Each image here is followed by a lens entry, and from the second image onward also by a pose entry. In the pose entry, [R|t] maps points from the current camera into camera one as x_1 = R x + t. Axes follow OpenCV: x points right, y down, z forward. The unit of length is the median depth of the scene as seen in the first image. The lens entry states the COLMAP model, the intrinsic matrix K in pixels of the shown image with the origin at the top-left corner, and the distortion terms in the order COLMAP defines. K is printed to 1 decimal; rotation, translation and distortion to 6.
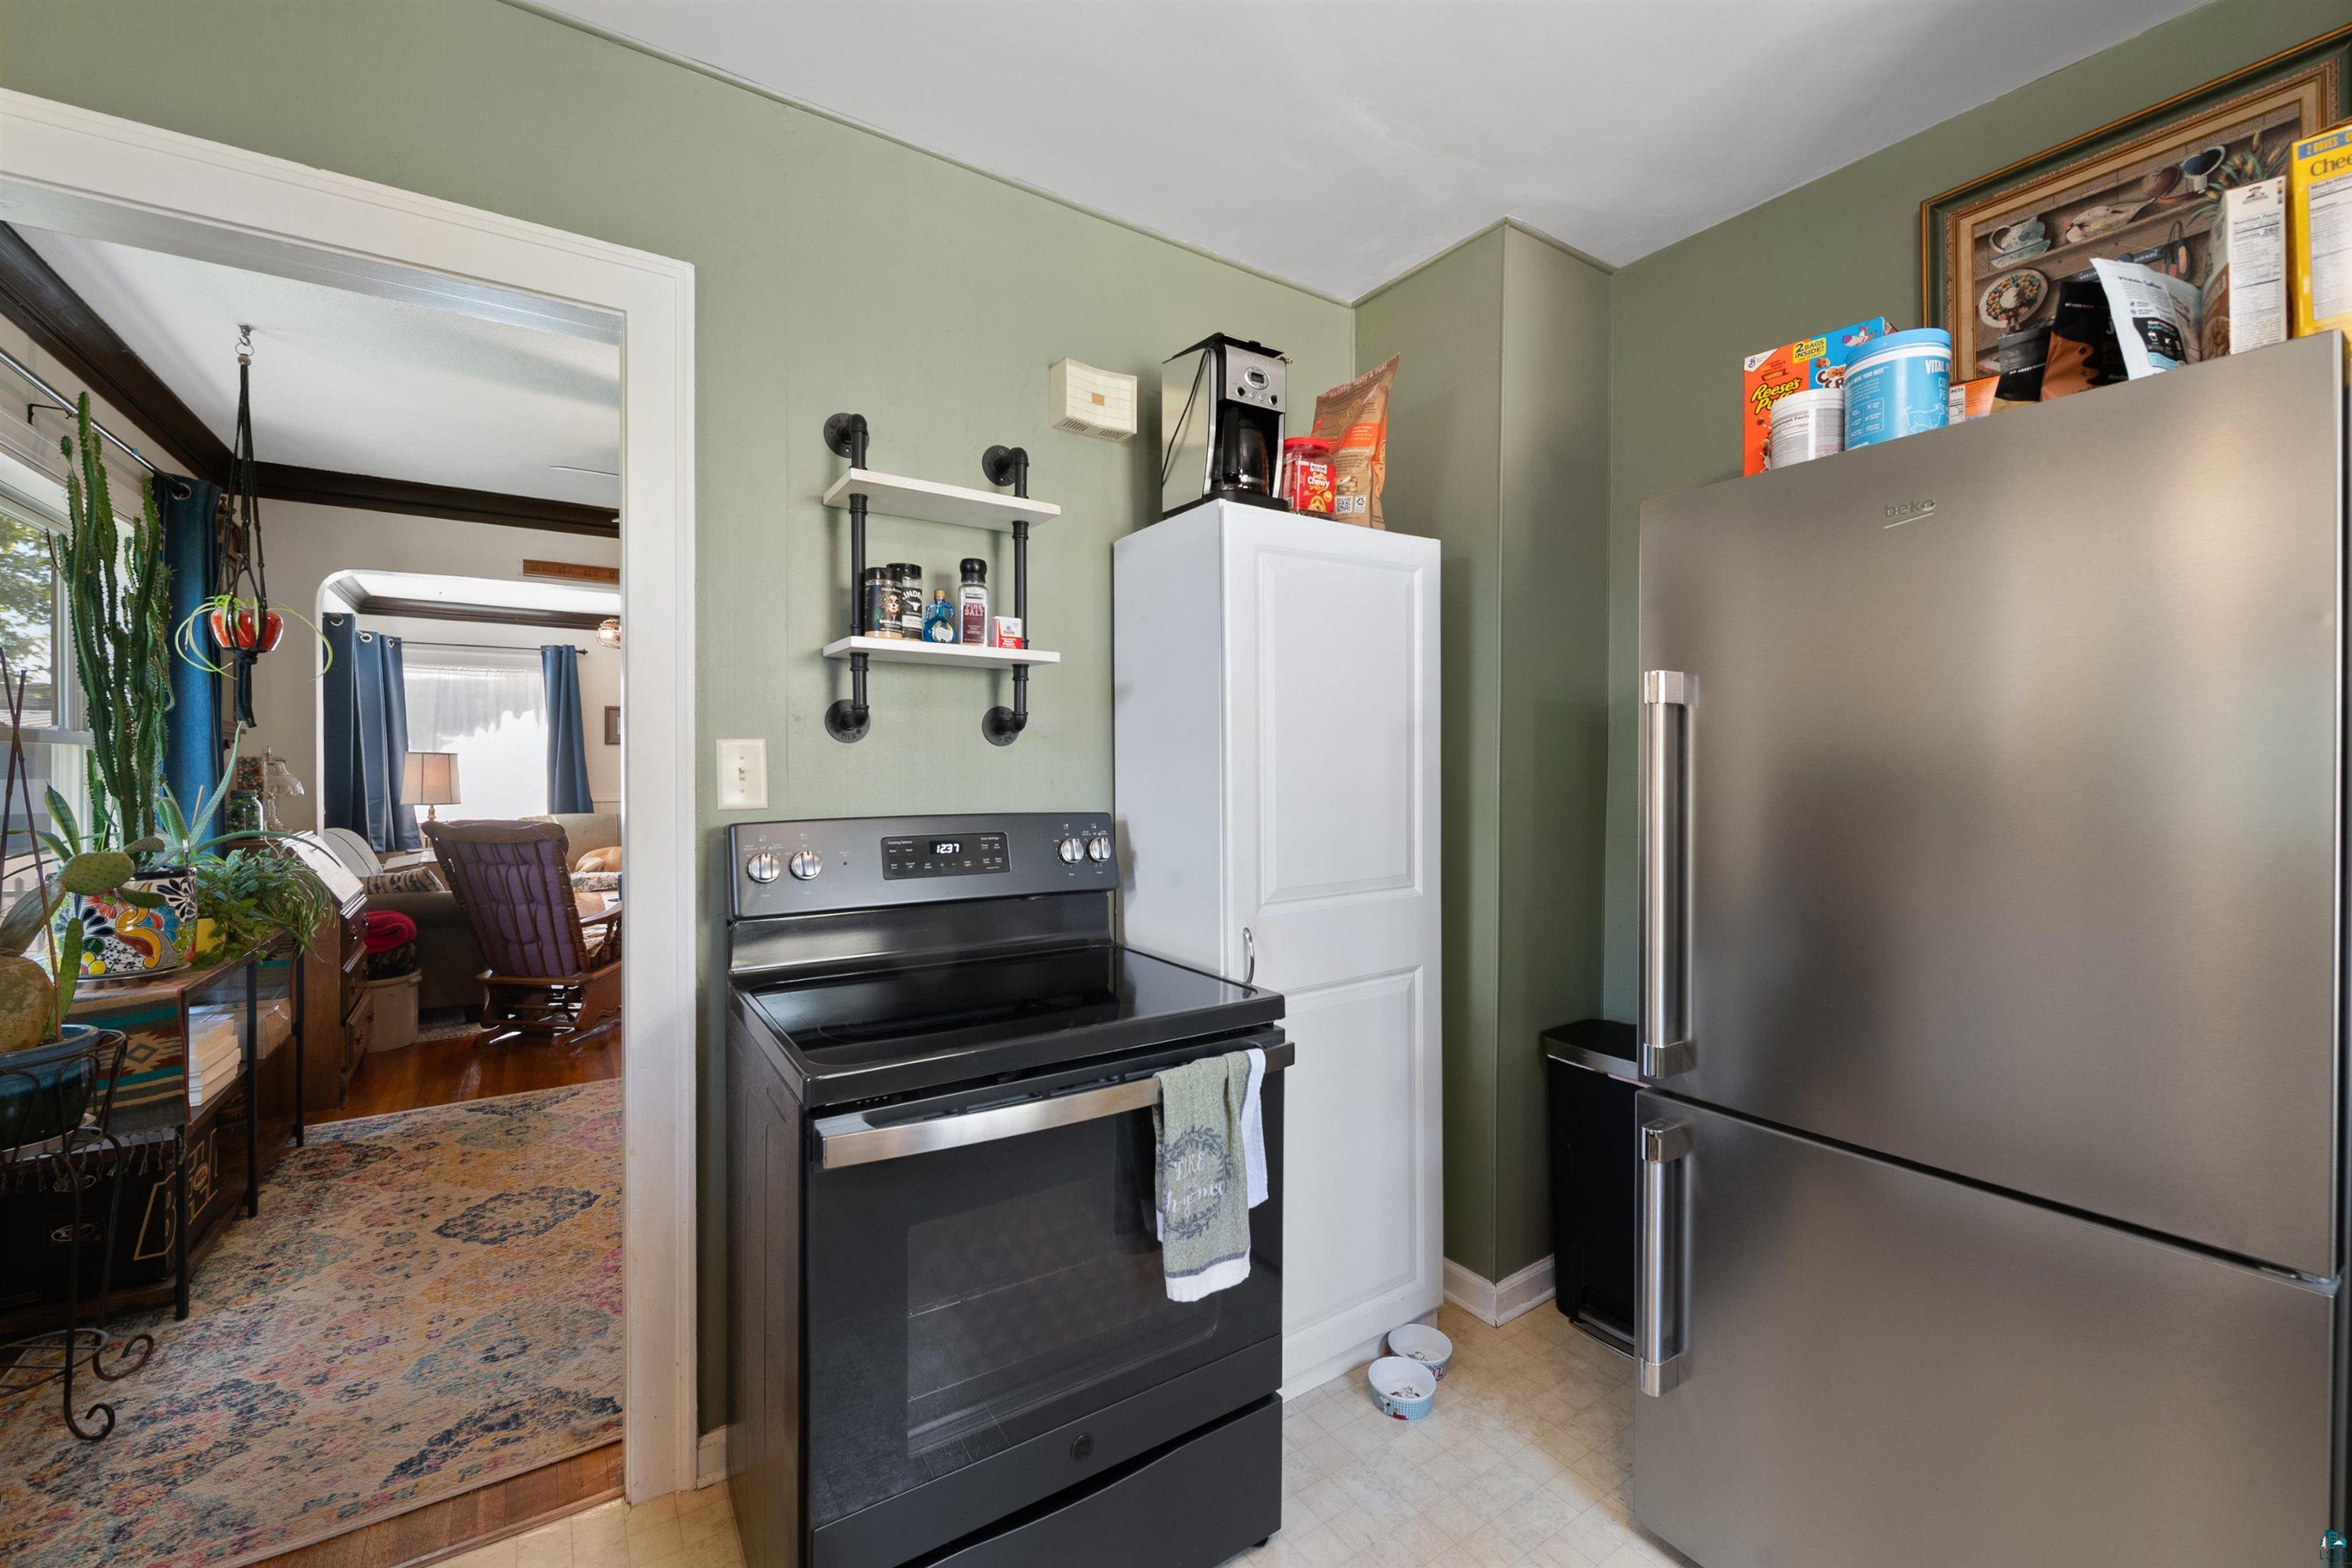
lens RADIAL K [[957.0, 0, 1175.4], [0, 957.0, 779.2], [0, 0, 1]] dist [0.000493, -0.000498]
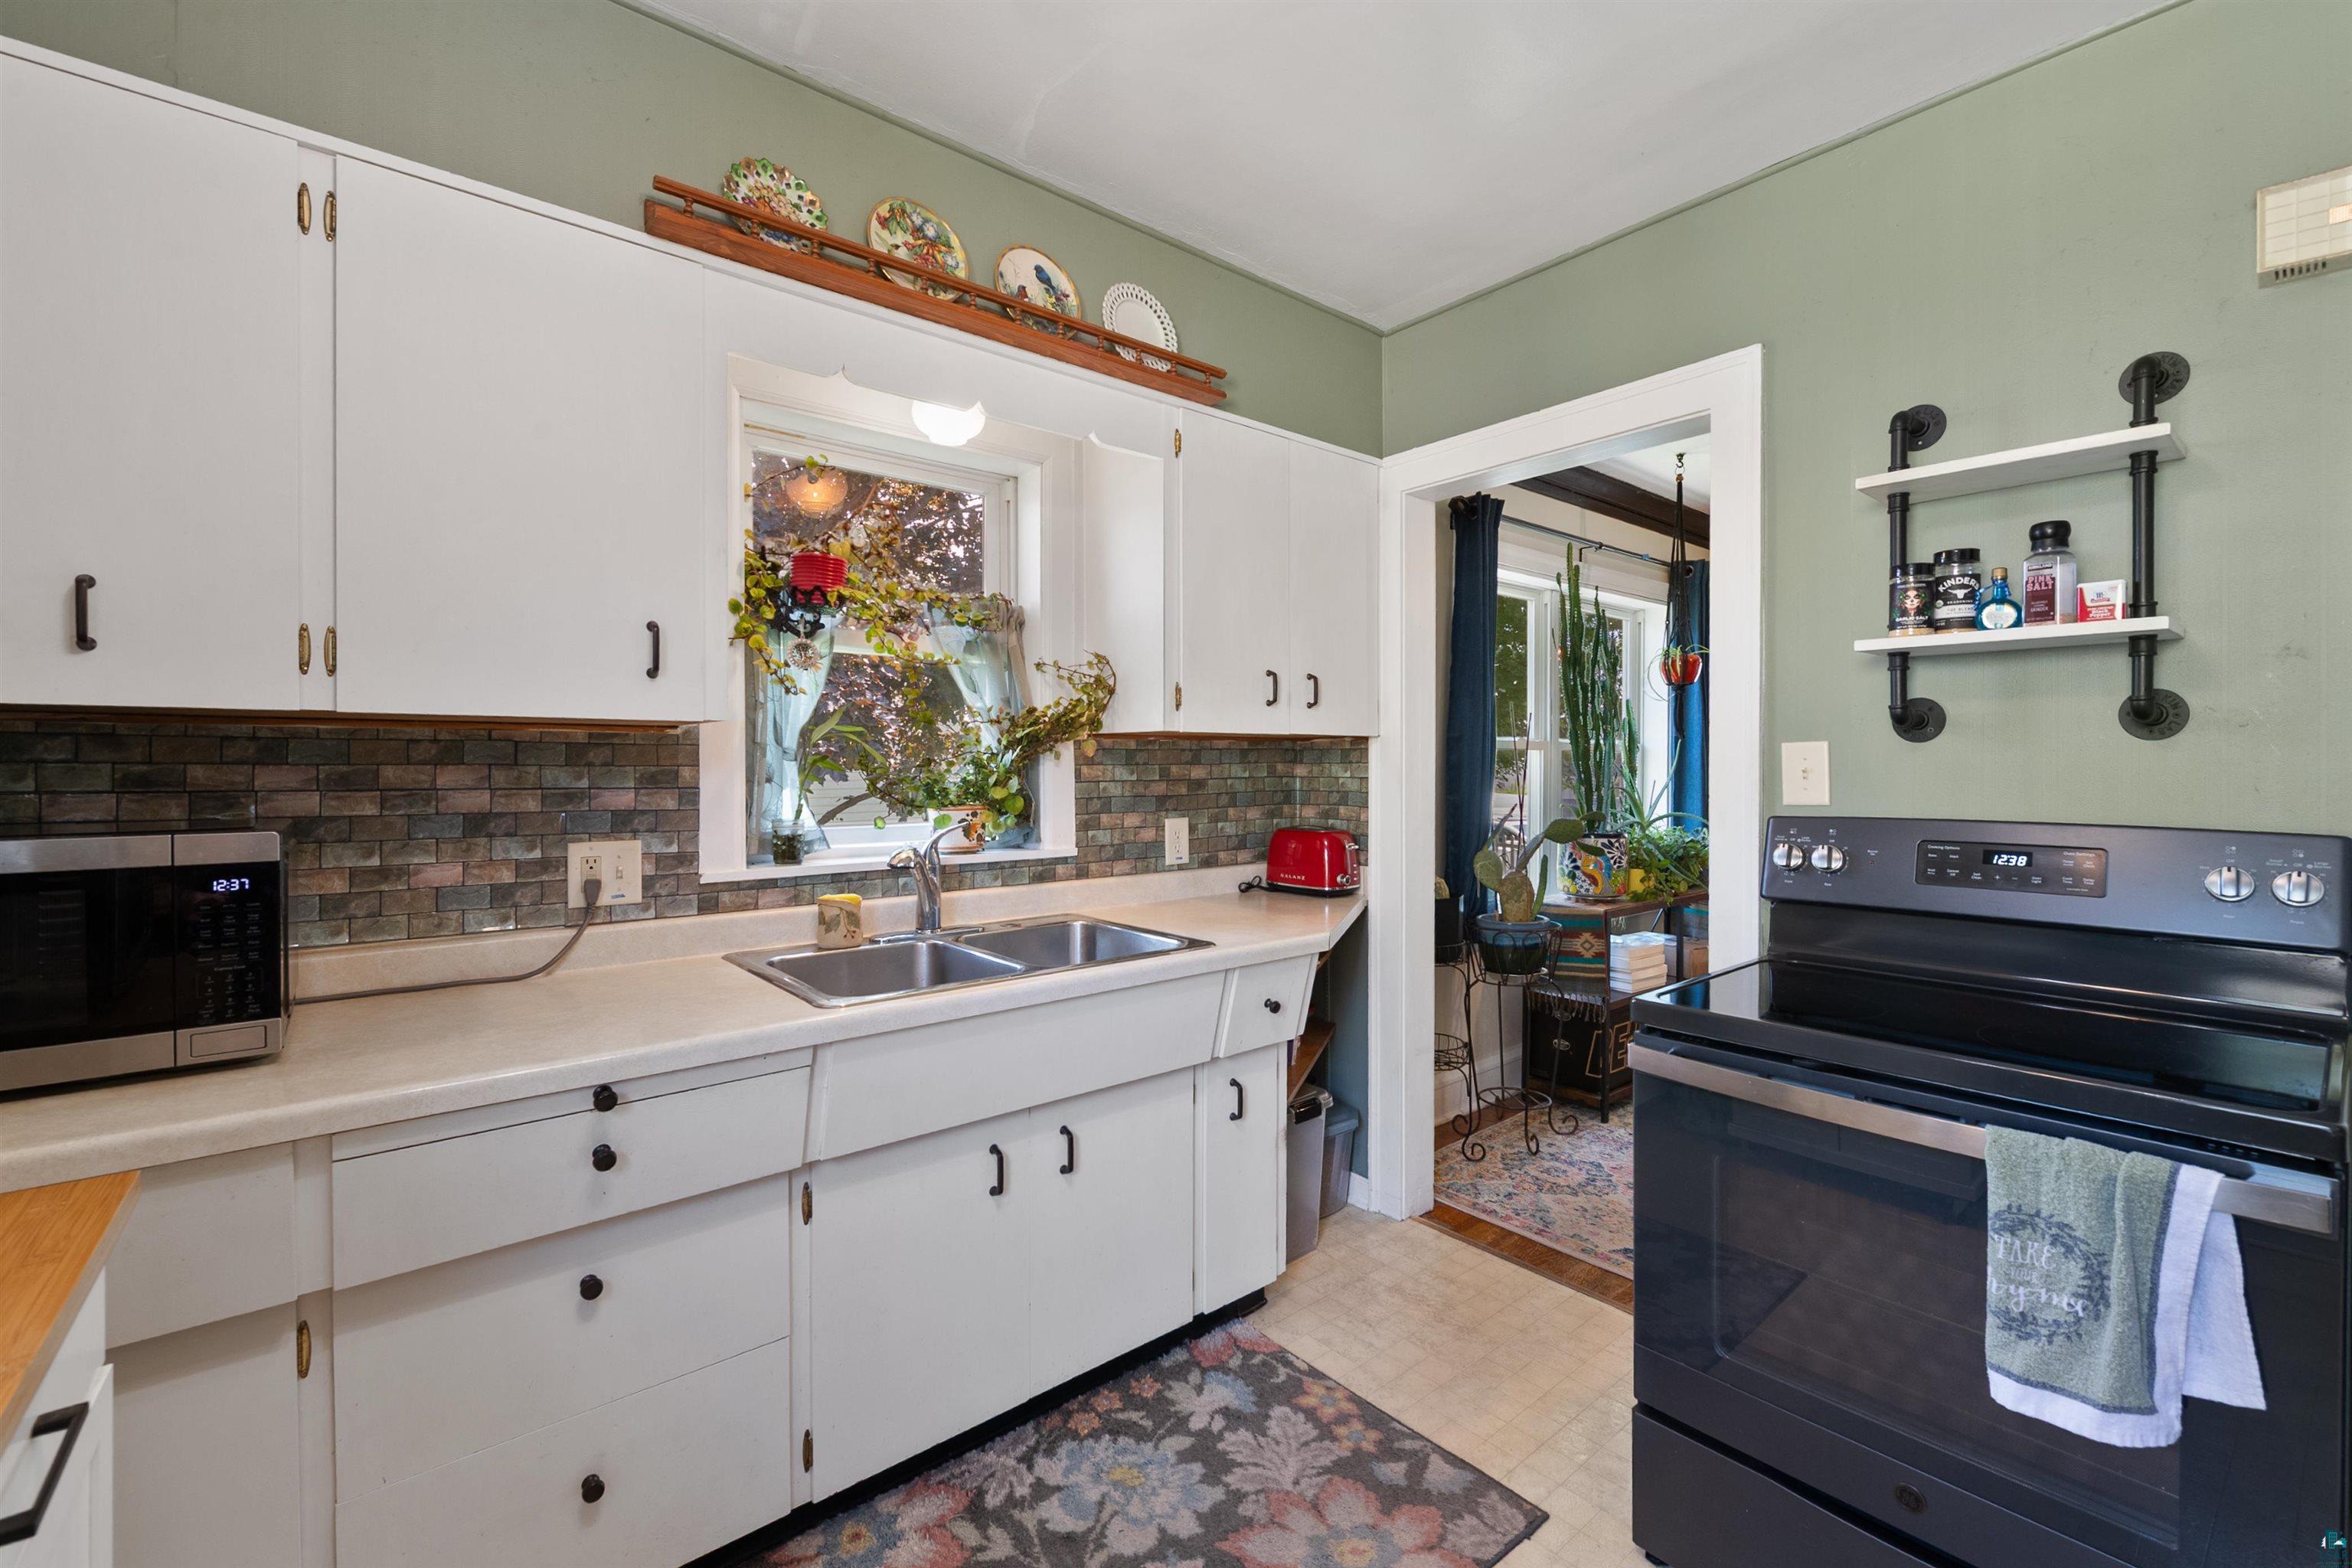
lens RADIAL K [[963.5, 0, 1116.9], [0, 963.5, 771.2], [0, 0, 1]] dist [-0.000210, -0.000084]
pose [[0.071833, 0.004015, -0.997409, 0.559990], [-0.011913, 0.999924, 0.003167, -0.002021], [0.997346, 0.011655, 0.071875, 0.111787]]
